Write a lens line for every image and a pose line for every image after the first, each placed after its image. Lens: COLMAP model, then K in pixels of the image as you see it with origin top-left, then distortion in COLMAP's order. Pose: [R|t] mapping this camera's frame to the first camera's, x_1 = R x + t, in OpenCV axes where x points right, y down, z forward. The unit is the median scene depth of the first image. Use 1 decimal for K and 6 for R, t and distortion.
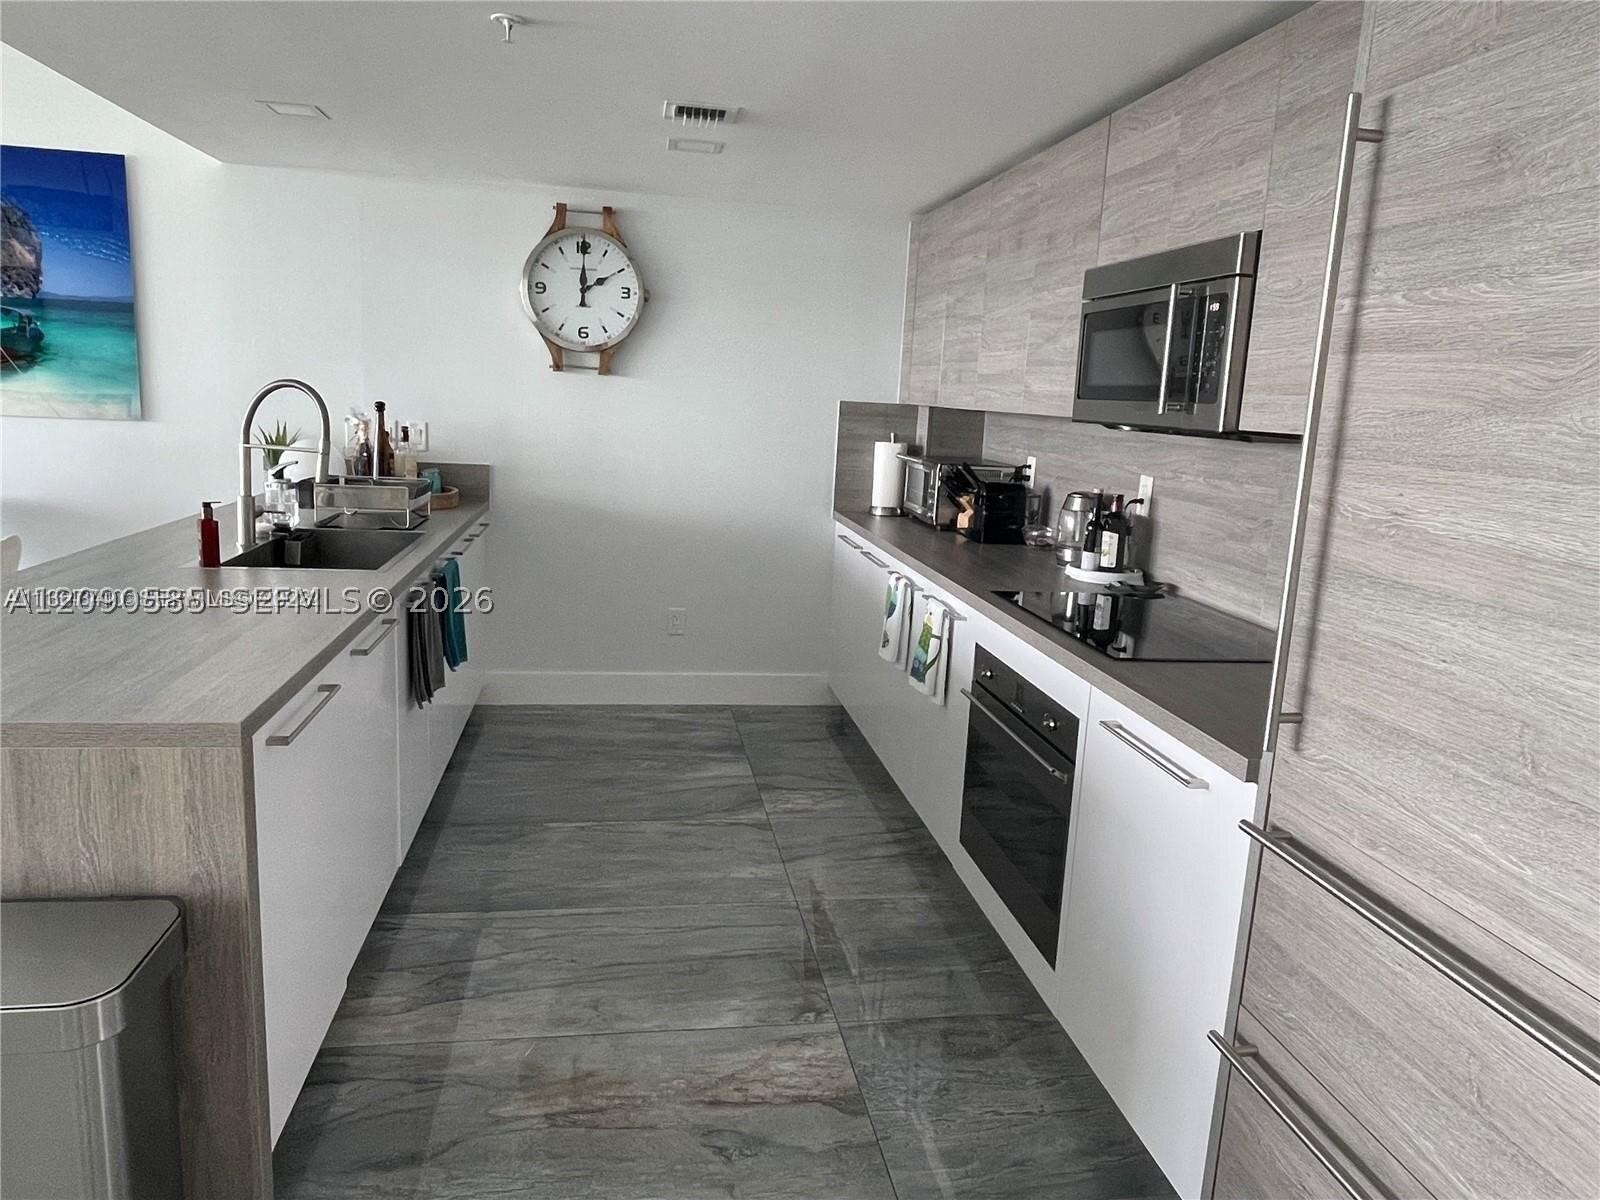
lens RADIAL K [[1062.7, 0, 800.0], [0, 1062.7, 600.0], [0, 0, 1]] dist [0.013661, -0.029092]
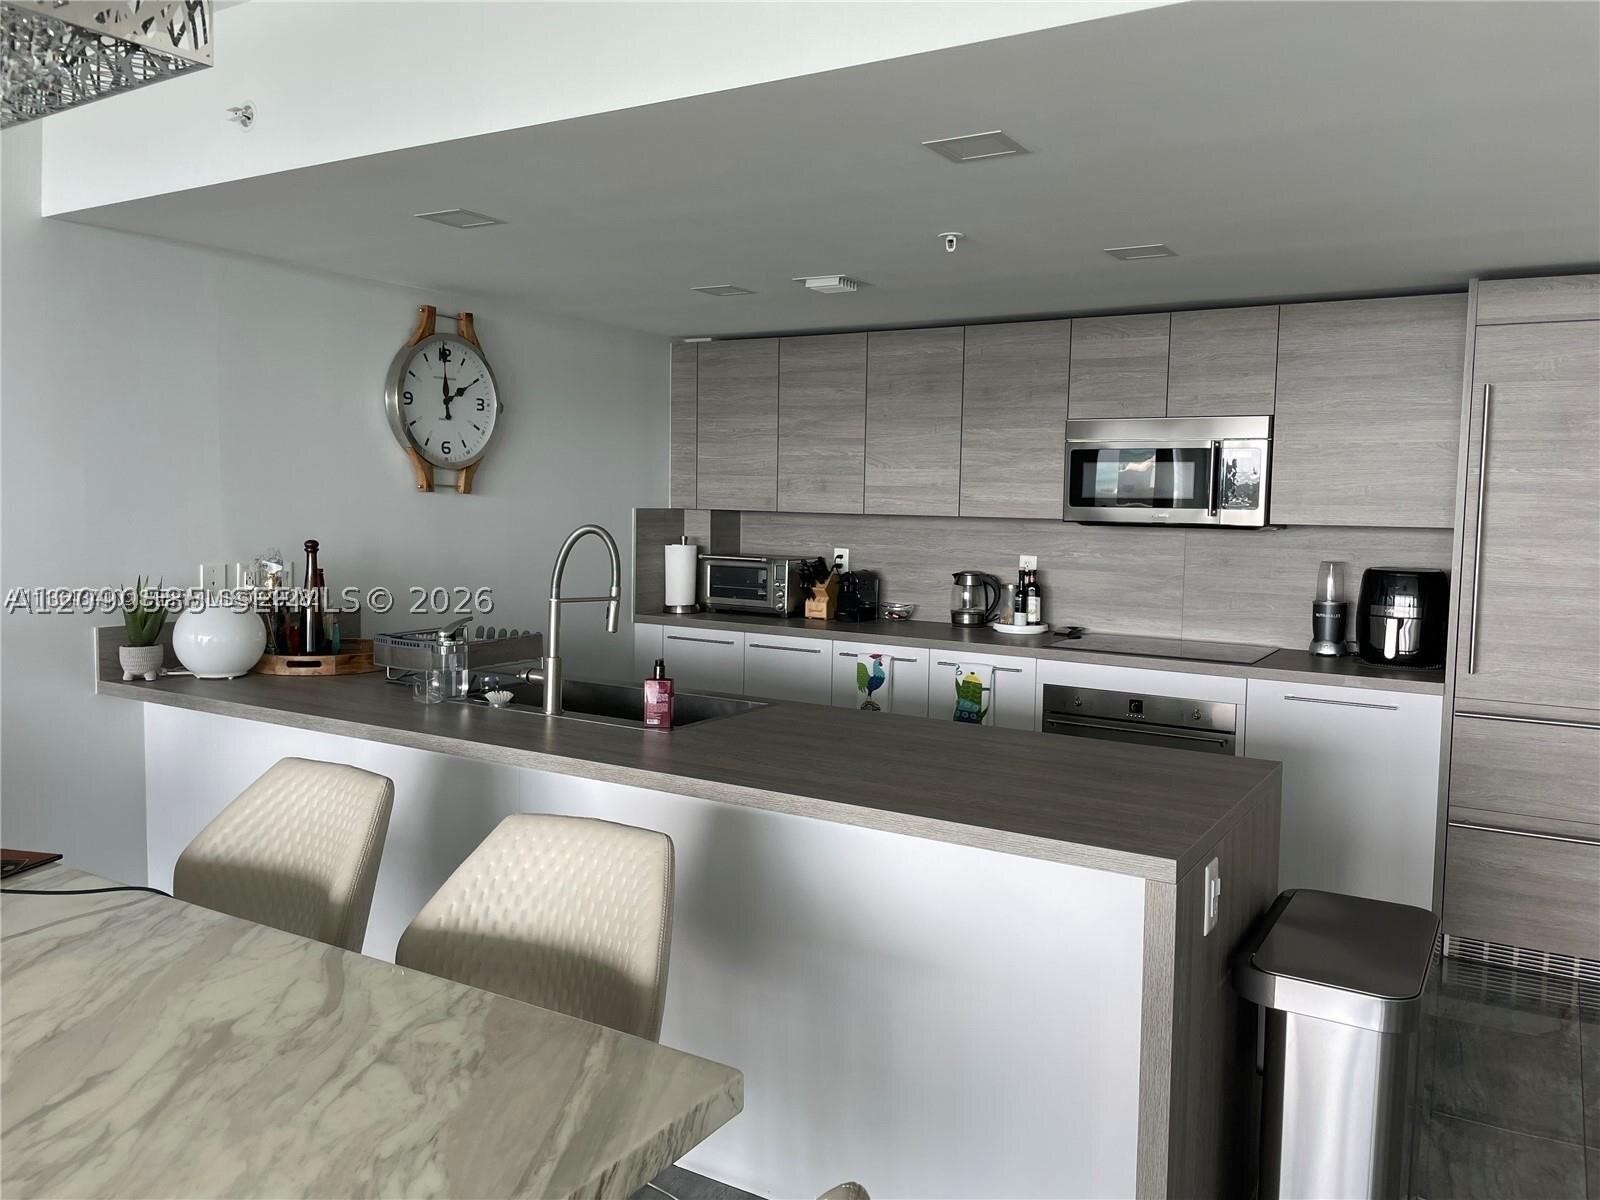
lens RADIAL K [[1208.3, 0, 816.4], [0, 1208.3, 591.0], [0, 0, 1]] dist [0.101012, -0.141120]
pose [[0.647121, -0.100988, 0.755669, -1.105995], [0.161904, 0.986783, -0.006773, -0.107174], [-0.744998, 0.126729, 0.654919, 0.164908]]
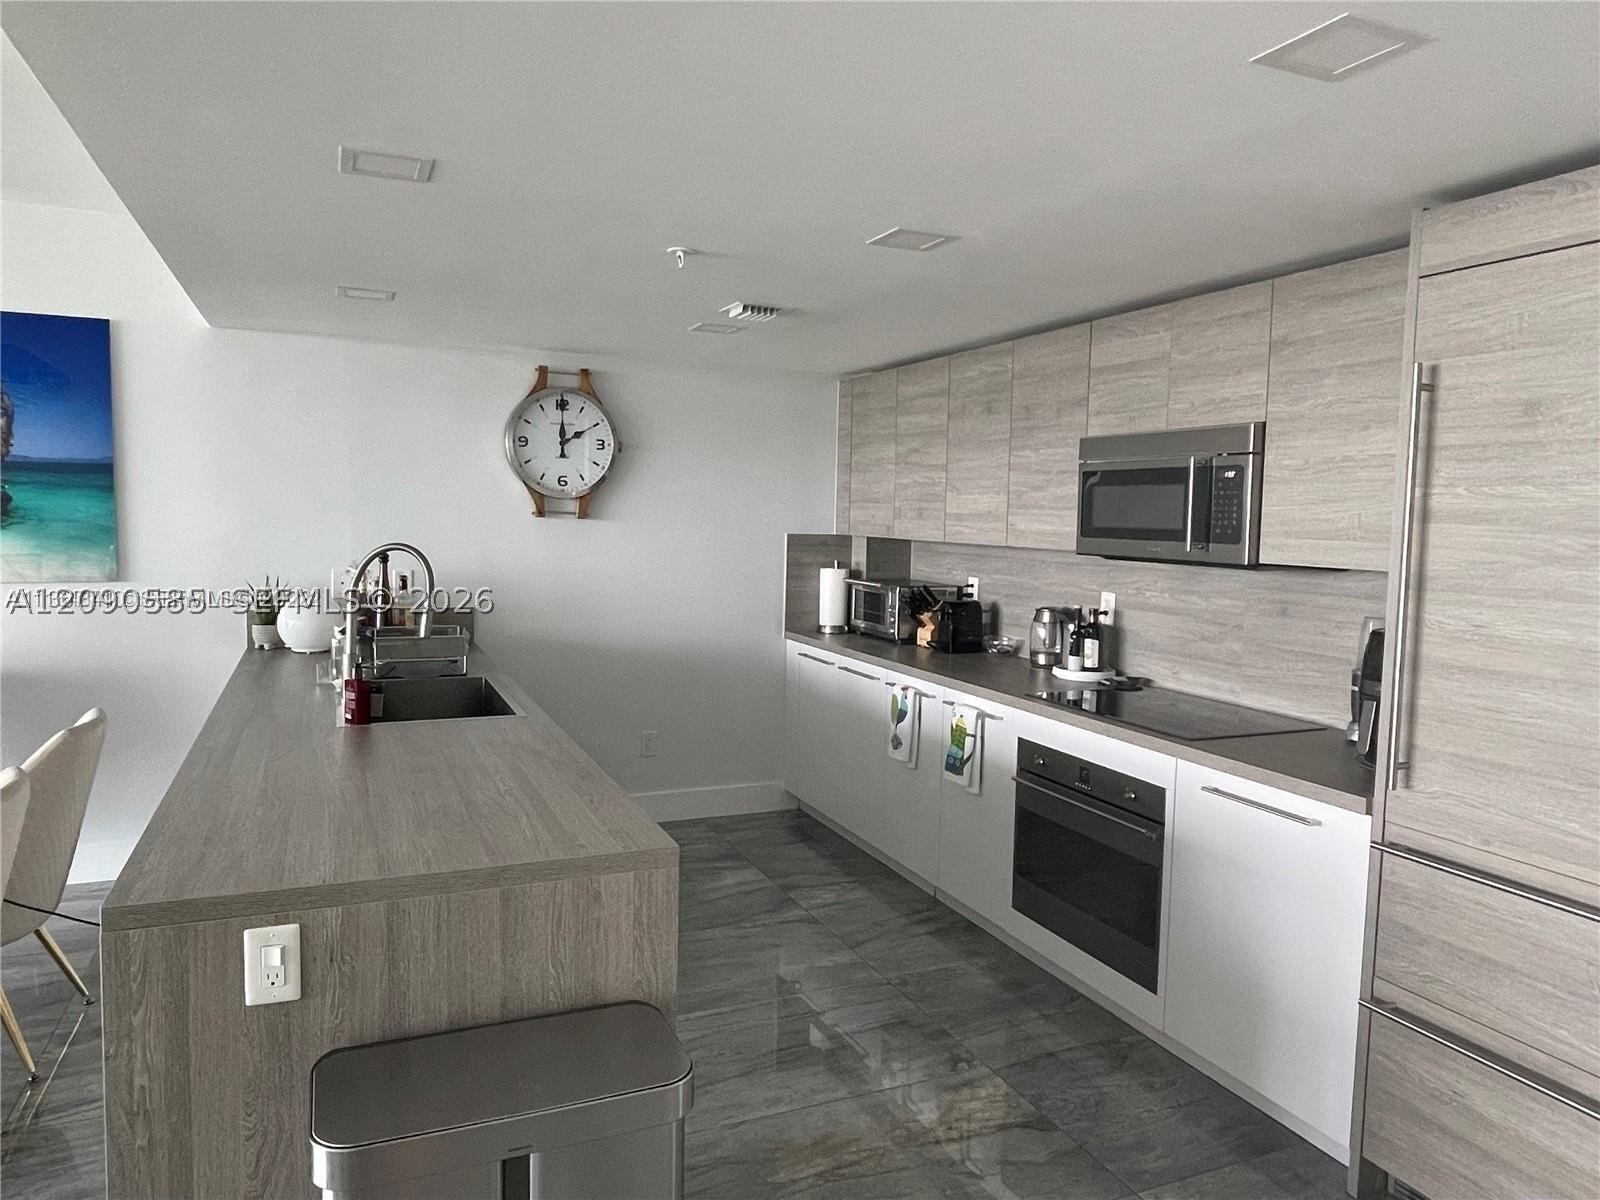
lens RADIAL K [[1062.7, 0, 800.0], [0, 1062.7, 600.0], [0, 0, 1]] dist [0.013661, -0.029092]
pose [[0.968830, -0.050154, 0.242598, -0.335015], [0.074304, 0.993034, -0.091441, -0.021358], [-0.236322, 0.106617, 0.965808, -0.119769]]
